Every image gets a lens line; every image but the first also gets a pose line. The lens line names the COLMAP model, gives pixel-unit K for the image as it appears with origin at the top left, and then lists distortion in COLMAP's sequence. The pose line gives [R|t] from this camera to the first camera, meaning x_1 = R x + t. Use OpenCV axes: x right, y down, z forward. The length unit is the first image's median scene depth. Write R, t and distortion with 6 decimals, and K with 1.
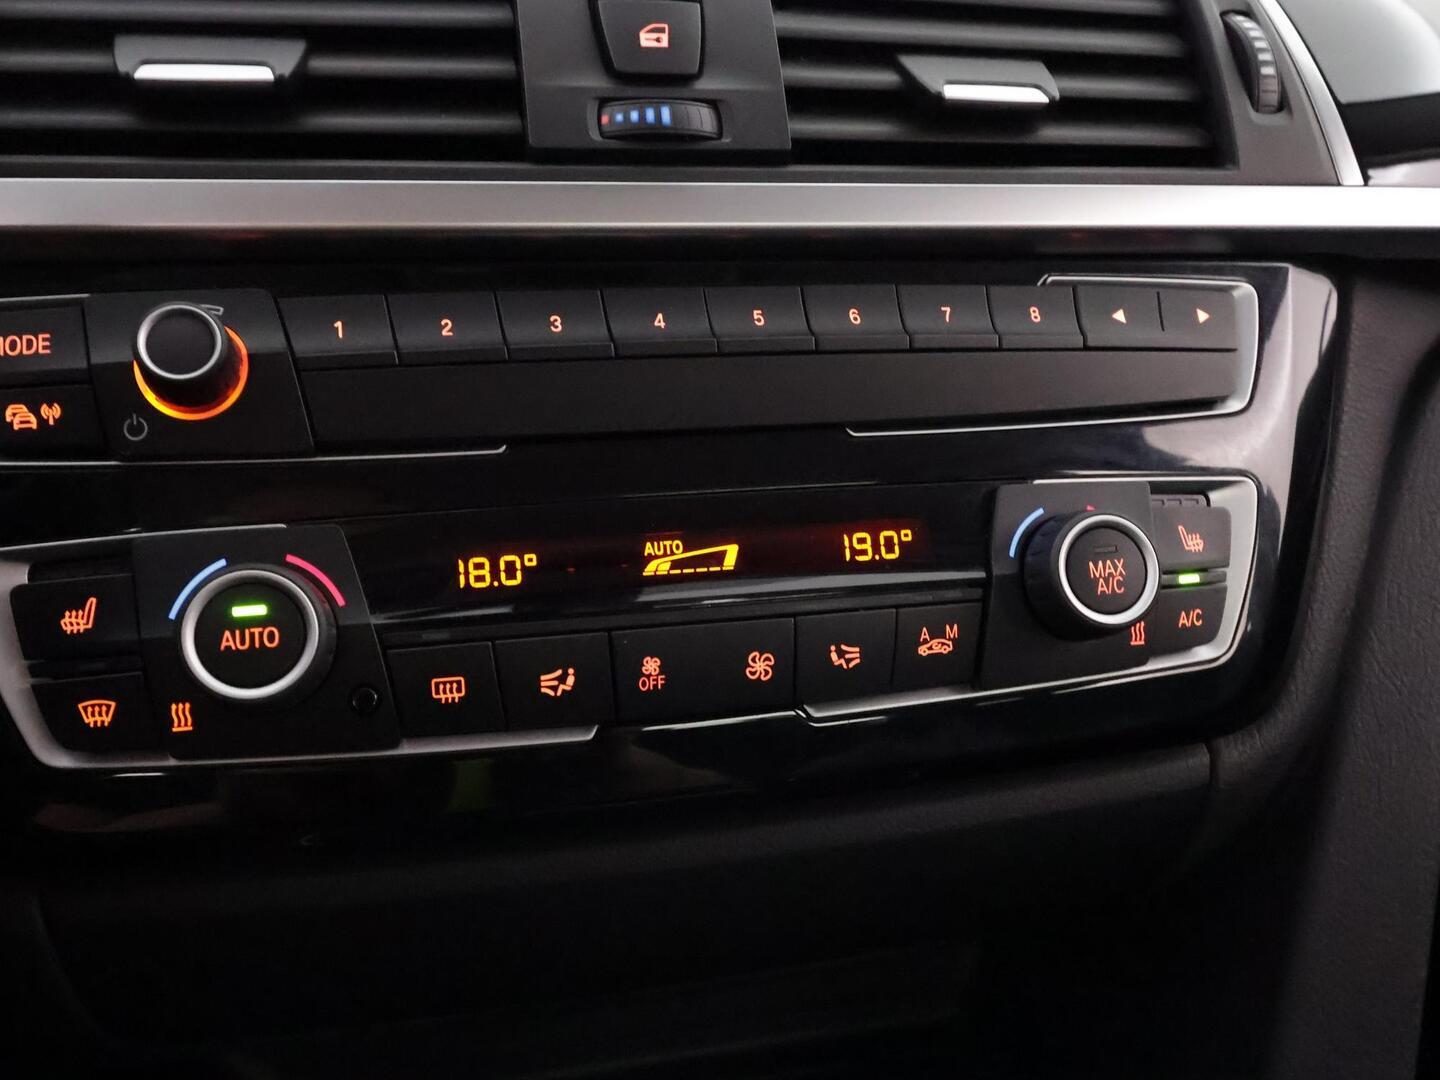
lens RADIAL K [[1170.5, 0, 720.5], [0, 1170.5, 545.6], [0, 0, 1]] dist [0.015904, -0.011652]
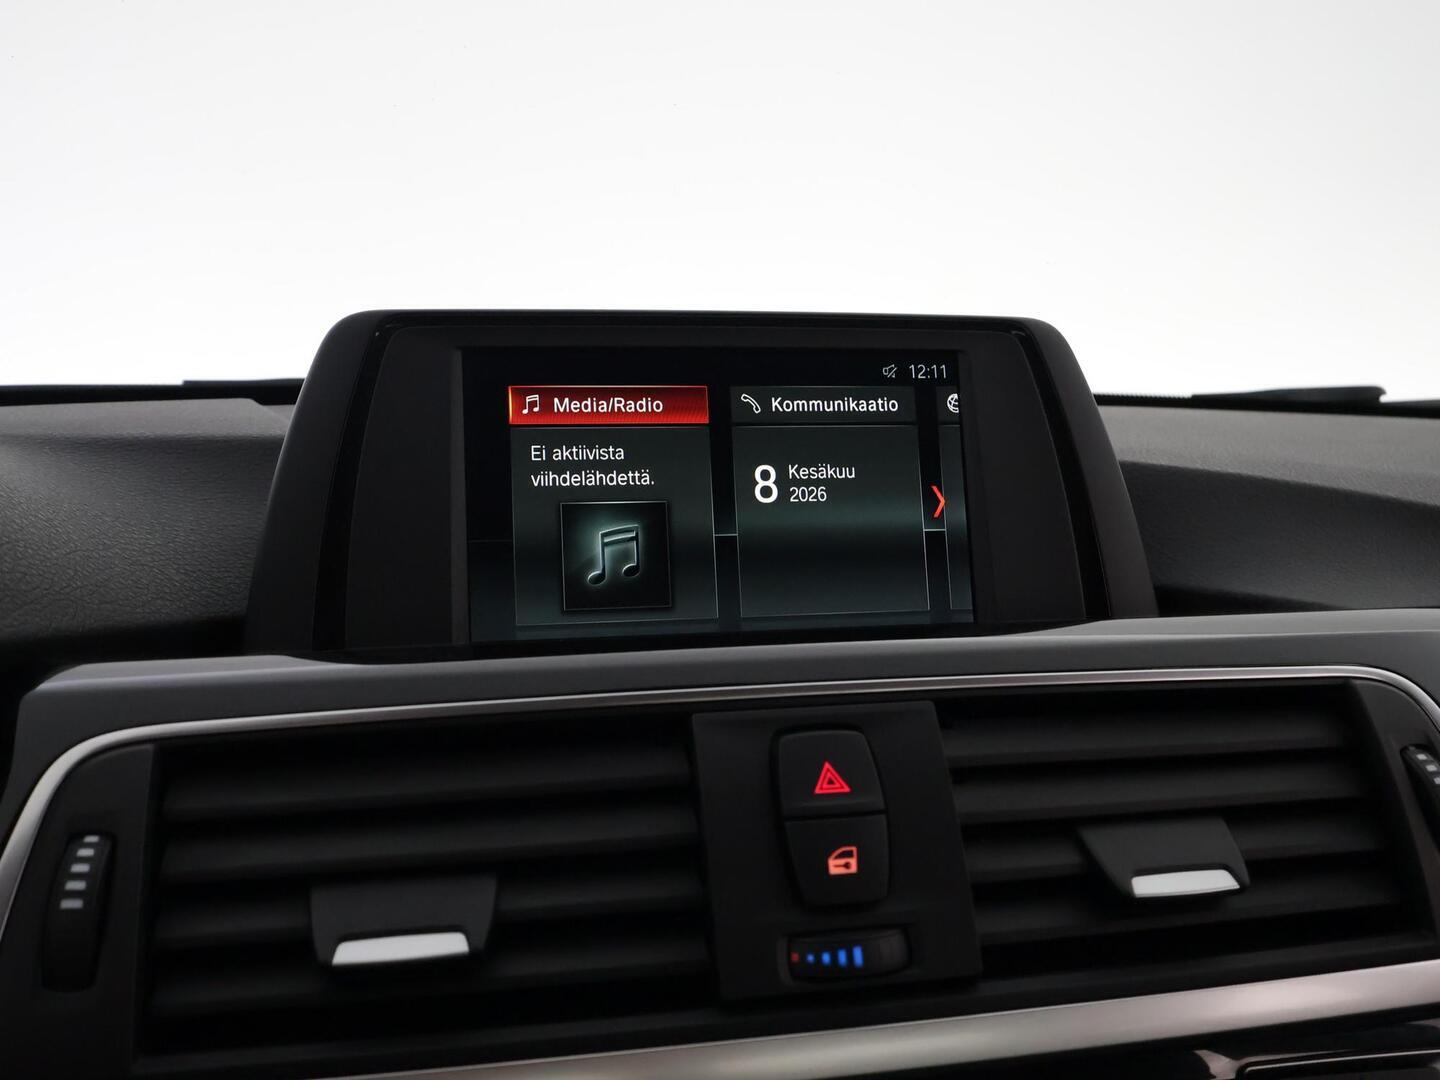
lens RADIAL K [[1170.5, 0, 720.2], [0, 1170.5, 538.7], [0, 0, 1]] dist [0.015904, -0.011652]
pose [[0.999029, 0.002072, -0.044005, -0.116934], [-0.009265, 0.986434, -0.163899, -0.539706], [0.043068, 0.164148, 0.985495, -0.026568]]
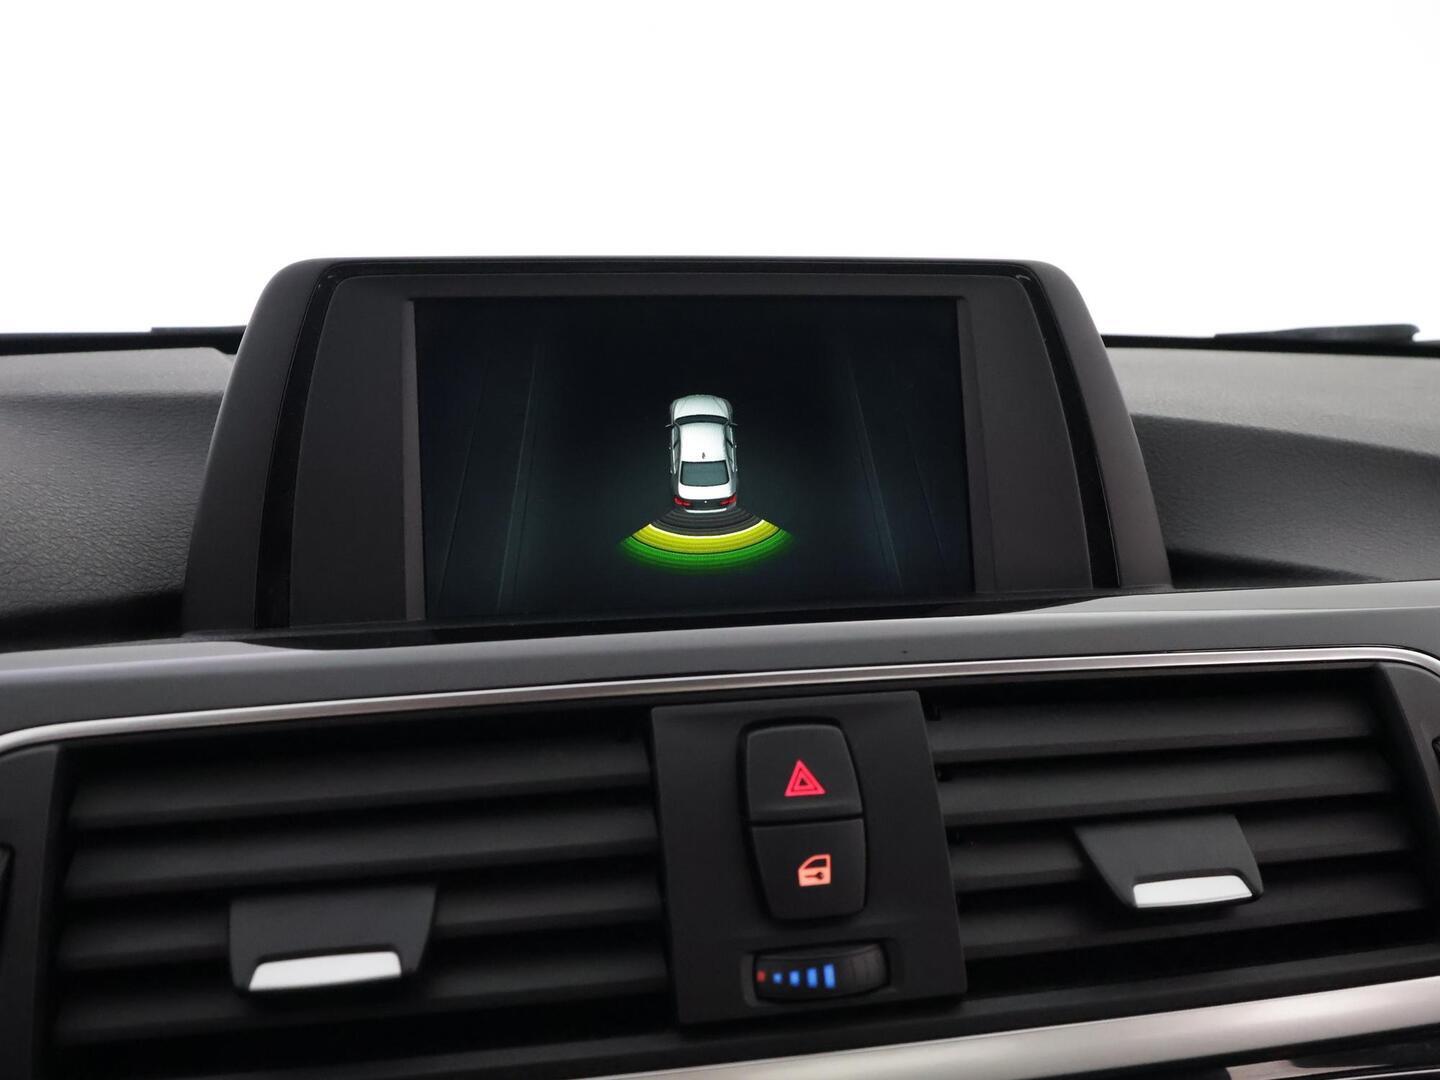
lens RADIAL K [[1170.5, 0, 719.7], [0, 1170.5, 541.3], [0, 0, 1]] dist [0.015904, -0.011652]
pose [[0.998249, 0.002348, -0.059111, -0.076716], [-0.008730, 0.994120, -0.107933, -0.588625], [0.058510, 0.108260, 0.992399, 0.070382]]
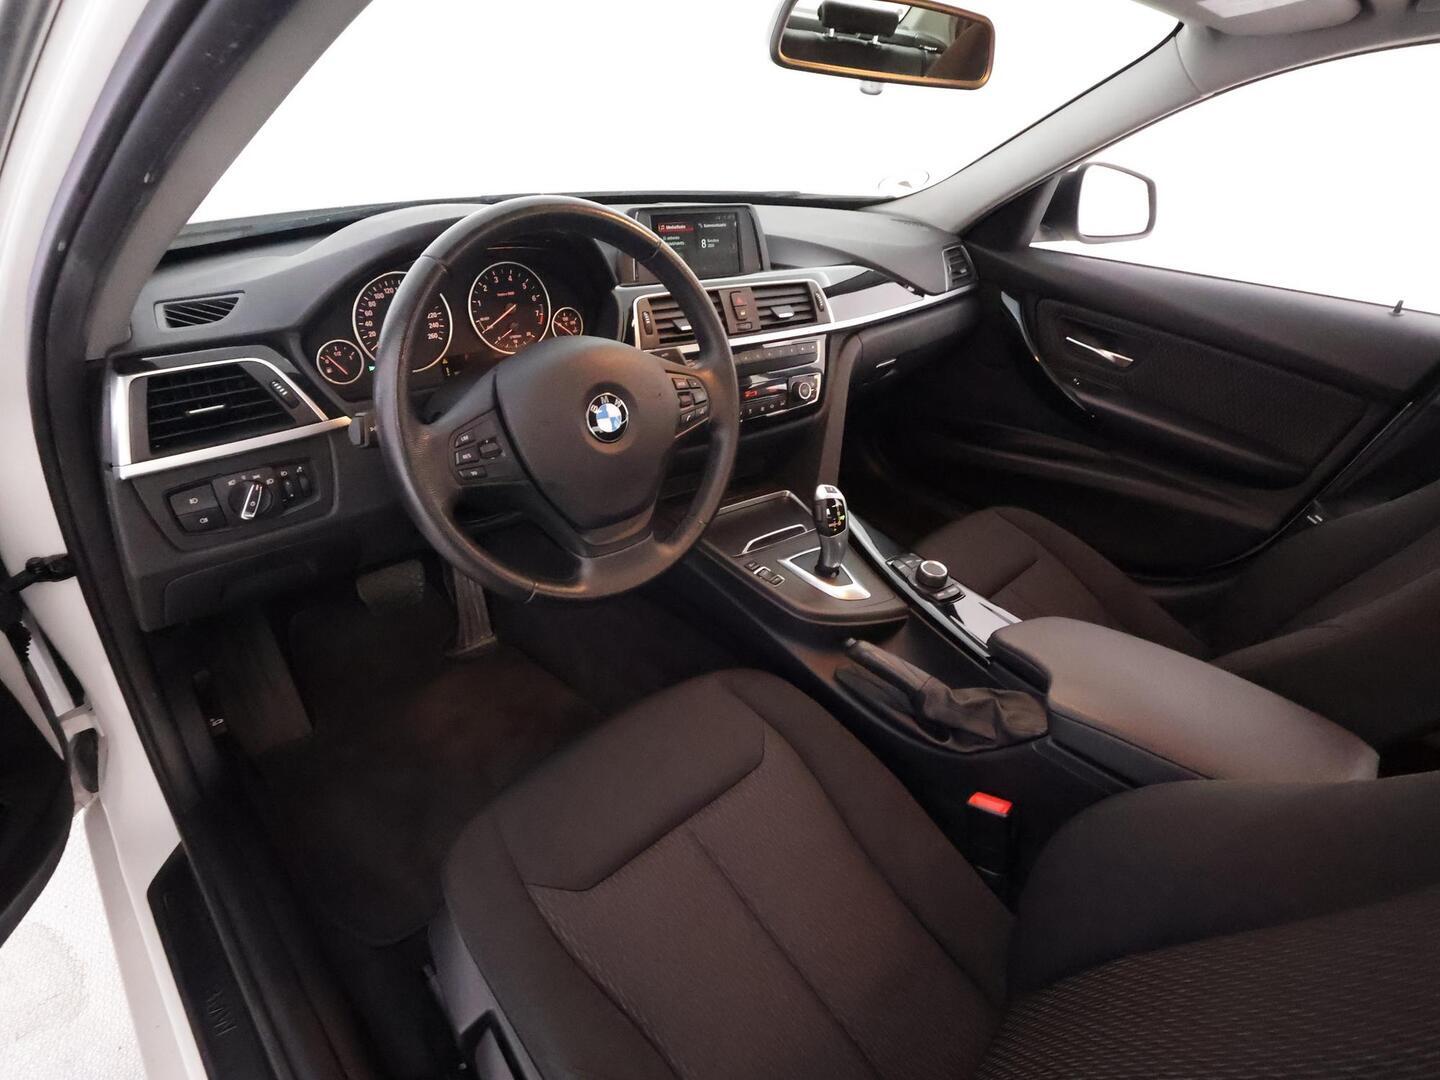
lens RADIAL K [[661.0, 0, 716.7], [0, 661.0, 536.4], [0, 0, 1]] dist [-0.002548, -0.000078]
pose [[0.925927, -0.164511, 0.339992, -1.644517], [0.058644, 0.951862, 0.300866, -0.366173], [-0.373121, -0.258642, 0.891002, -2.544418]]
